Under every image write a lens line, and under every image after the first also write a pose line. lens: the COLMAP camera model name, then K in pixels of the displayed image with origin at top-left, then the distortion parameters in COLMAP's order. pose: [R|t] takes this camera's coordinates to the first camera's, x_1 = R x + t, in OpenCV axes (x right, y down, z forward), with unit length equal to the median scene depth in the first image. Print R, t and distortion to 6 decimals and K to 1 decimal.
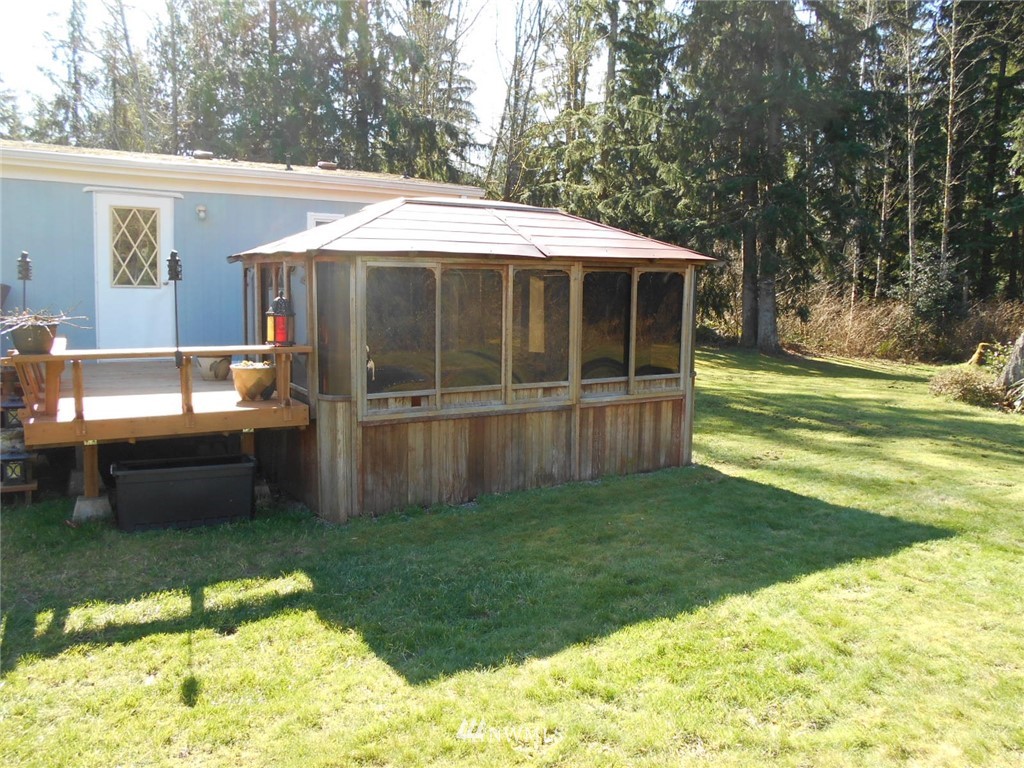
lens RADIAL K [[816.7, 0, 492.8], [0, 816.7, 386.6], [0, 0, 1]] dist [-0.009979, 0.015818]
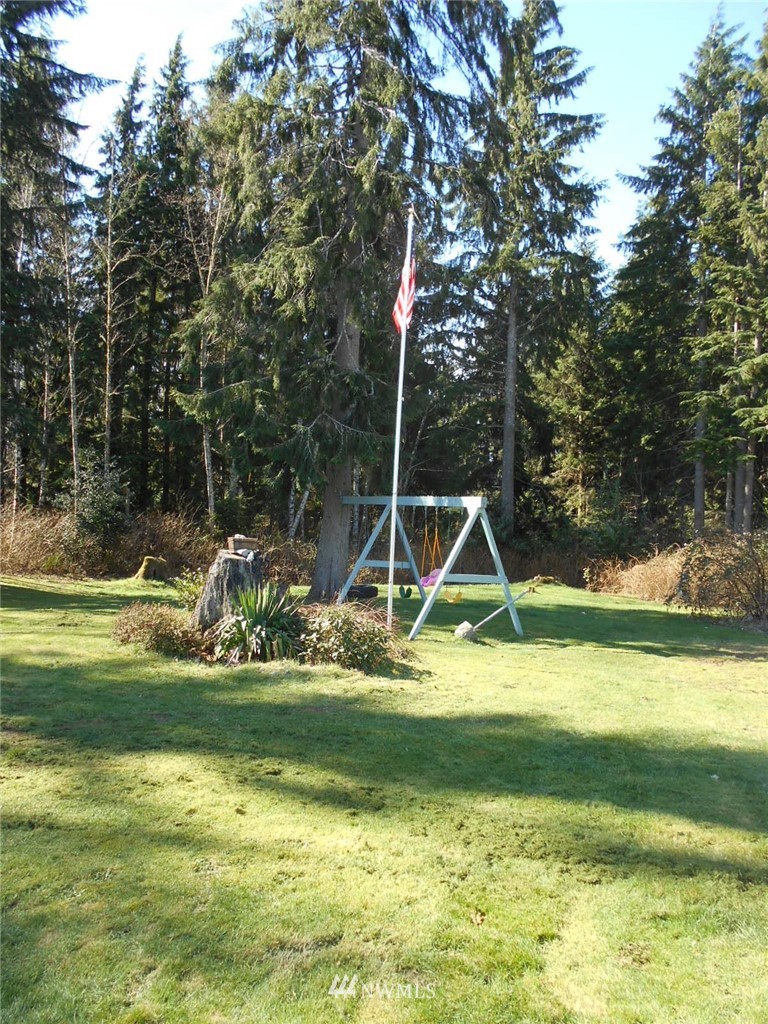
lens RADIAL K [[816.7, 0, 381.1], [0, 816.7, 524.9], [0, 0, 1]] dist [-0.009979, 0.015818]
pose [[0.672082, 0.012193, 0.740376, 0.054442], [0.049641, 0.996873, -0.061479, -0.014628], [-0.738811, 0.078072, 0.669375, 0.116135]]
